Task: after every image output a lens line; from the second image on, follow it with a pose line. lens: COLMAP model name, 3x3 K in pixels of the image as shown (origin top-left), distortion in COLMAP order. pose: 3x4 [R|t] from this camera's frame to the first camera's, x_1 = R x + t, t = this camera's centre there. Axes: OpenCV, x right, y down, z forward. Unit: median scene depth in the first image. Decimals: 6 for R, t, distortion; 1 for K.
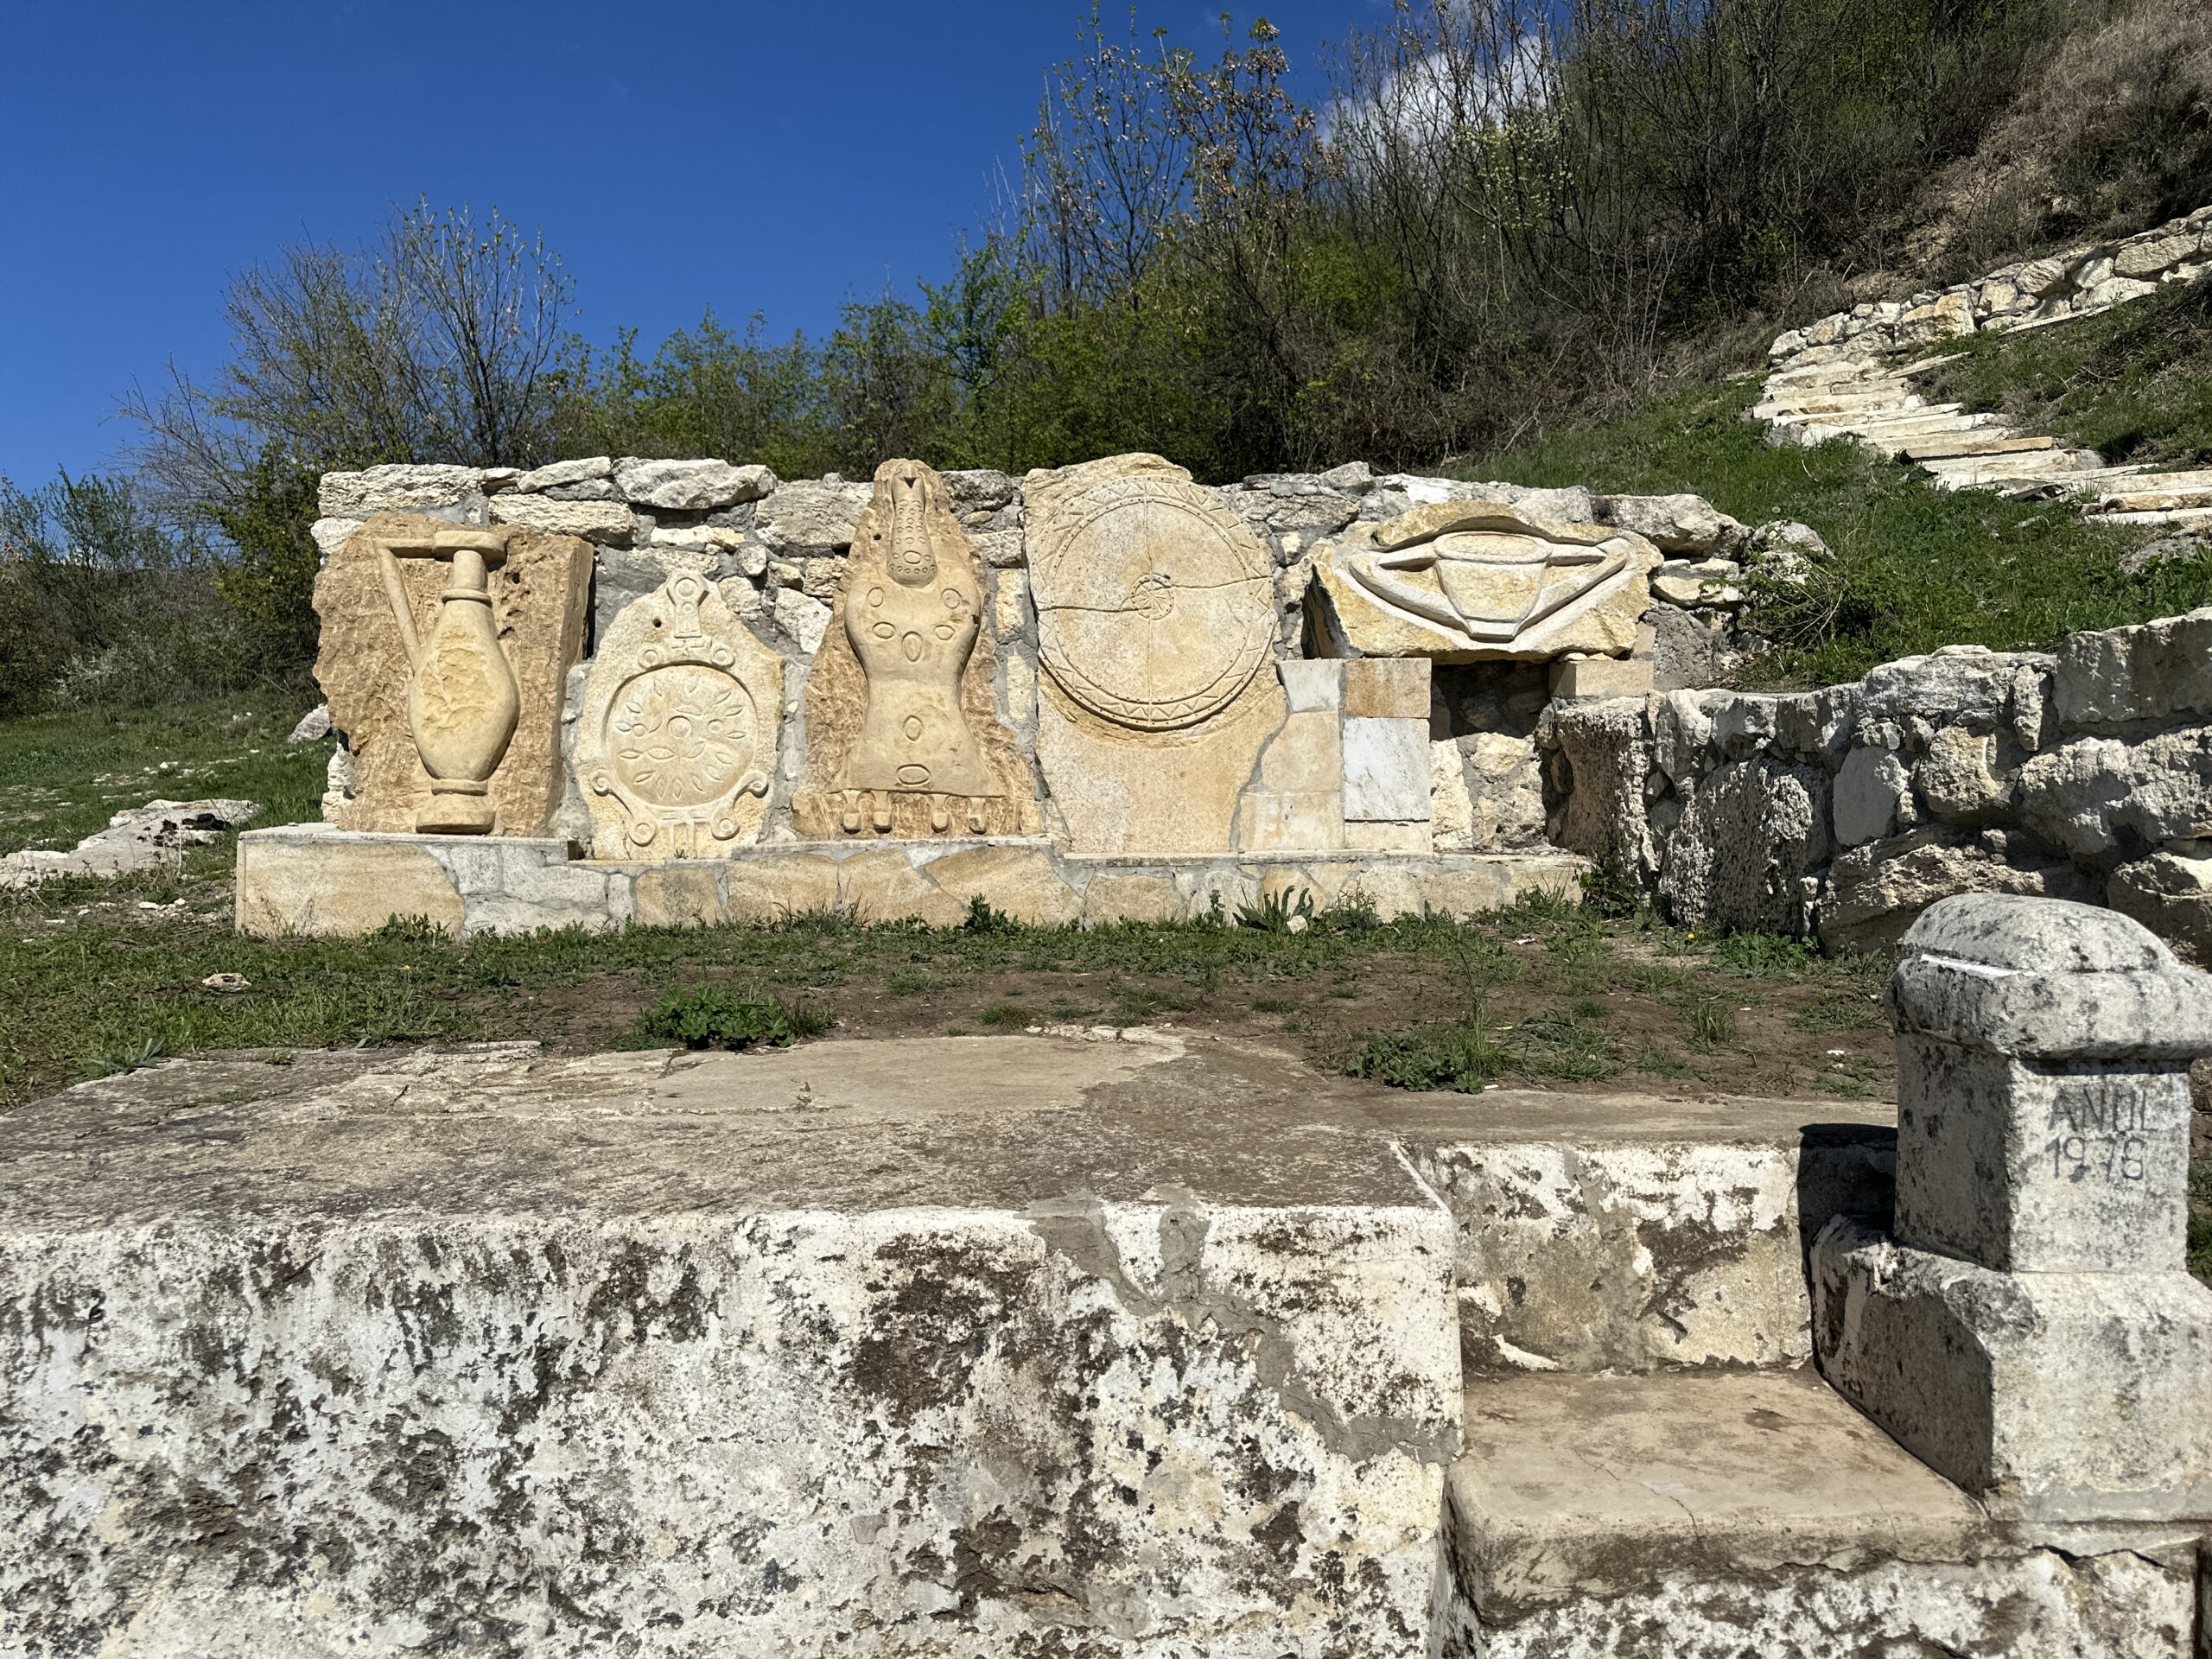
lens RADIAL K [[1518.8, 0, 1105.8], [0, 1518.8, 859.7], [0, 0, 1]] dist [0.073021, -0.072086]
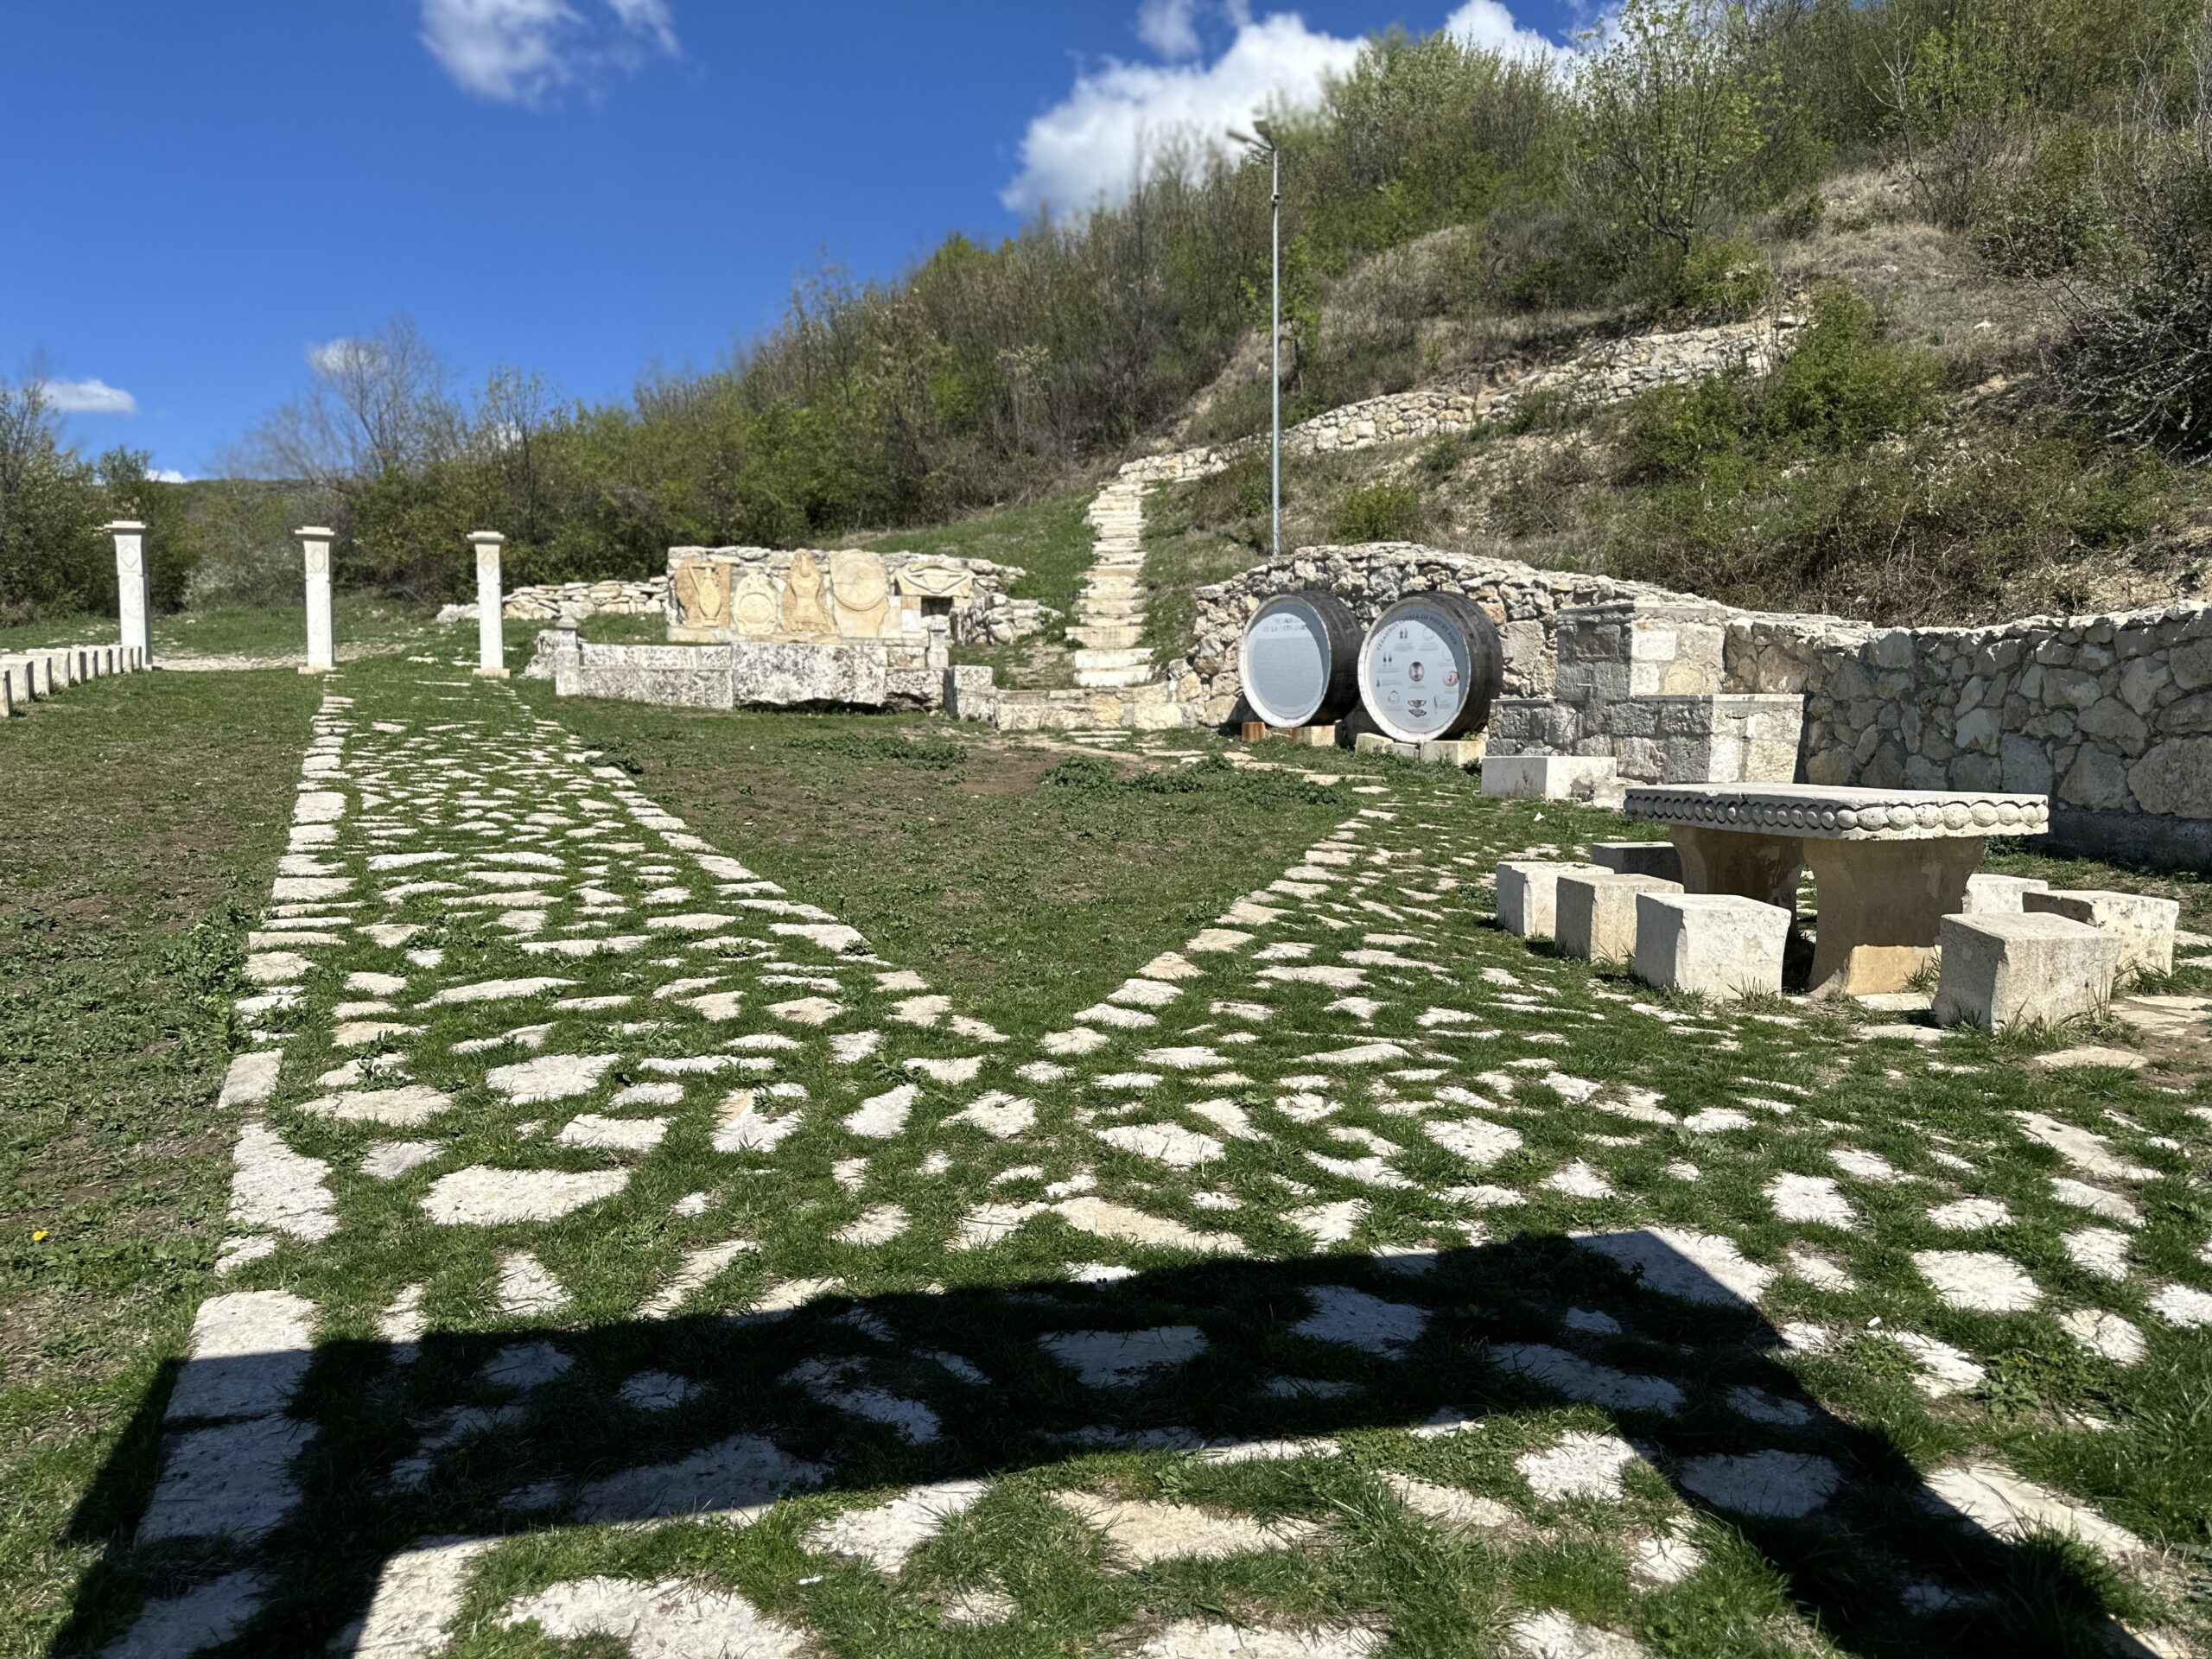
lens RADIAL K [[1471.9, 0, 1107.0], [0, 1471.9, 840.0], [0, 0, 1]] dist [0.155170, -0.246948]
pose [[0.981648, -0.010745, 0.190397, -0.095331], [0.004120, 0.999373, 0.035154, 0.454486], [-0.190656, -0.033724, 0.981078, -3.575653]]
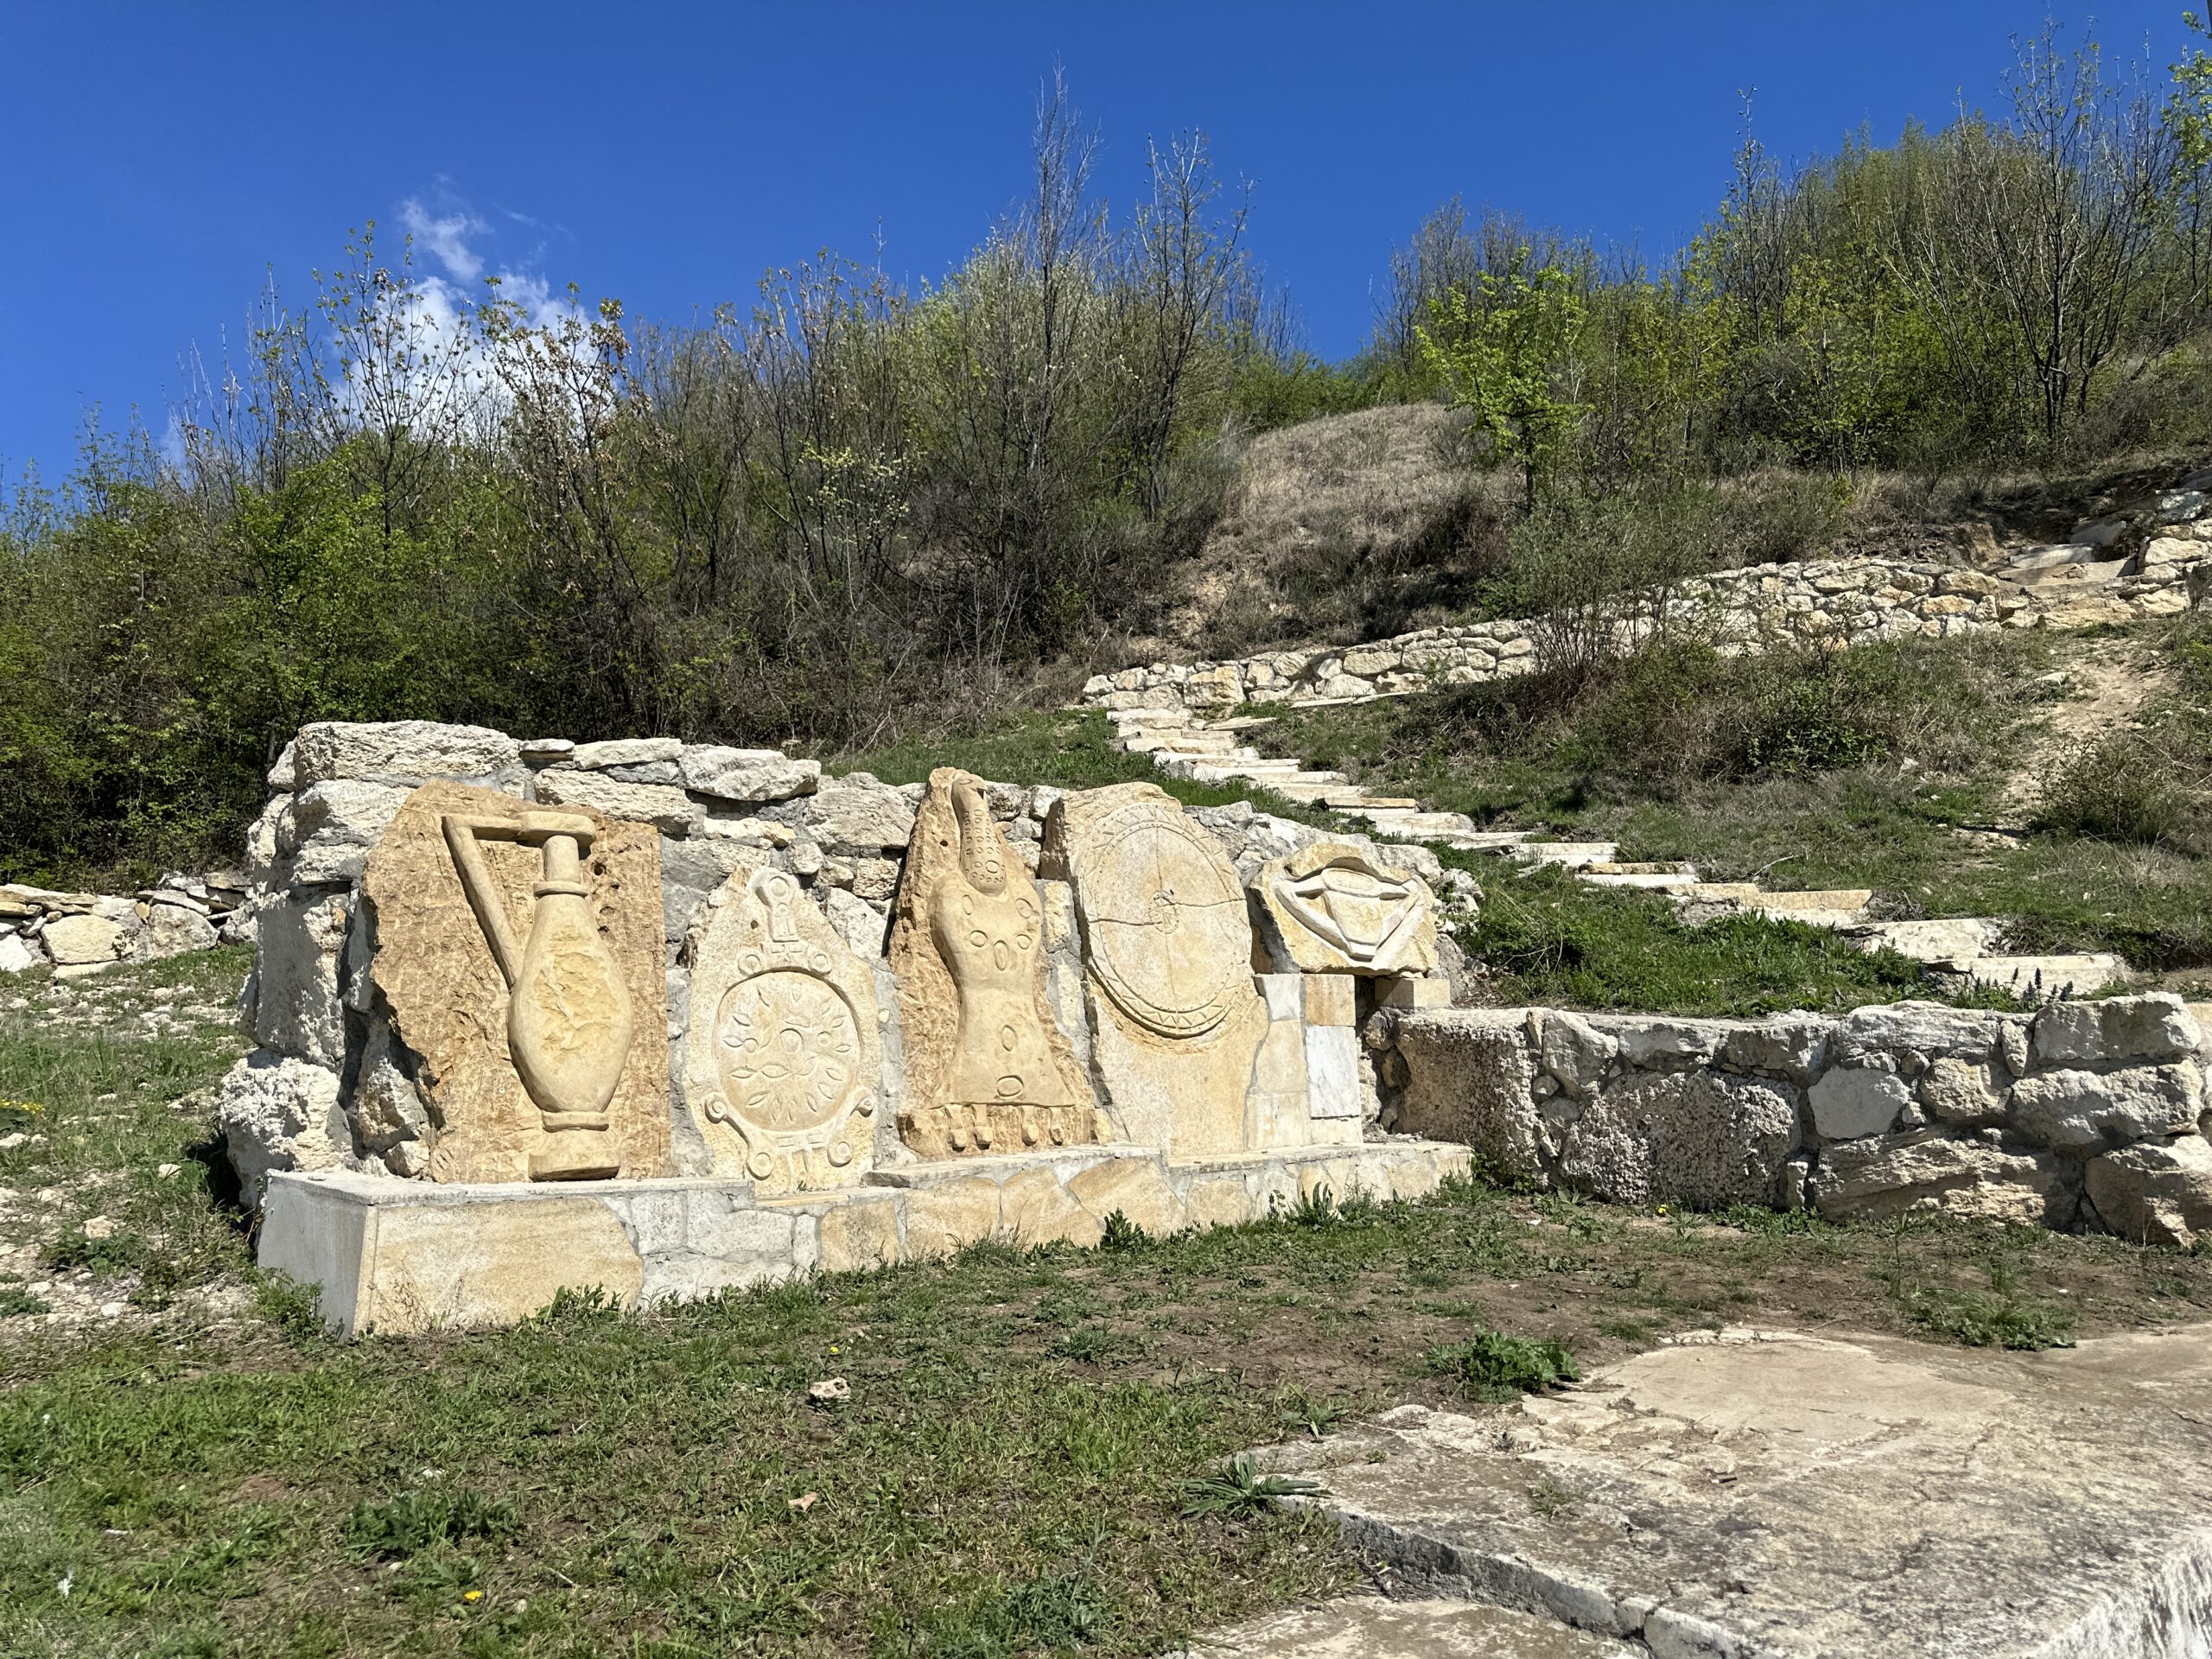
lens RADIAL K [[1529.1, 0, 1105.9], [0, 1529.1, 847.0], [0, 0, 1]] dist [0.182692, -0.335595]
pose [[0.823675, 0.064634, 0.563367, -0.630246], [0.033193, 0.986284, -0.161685, -0.044839], [-0.566090, 0.151876, 0.810232, 0.131870]]
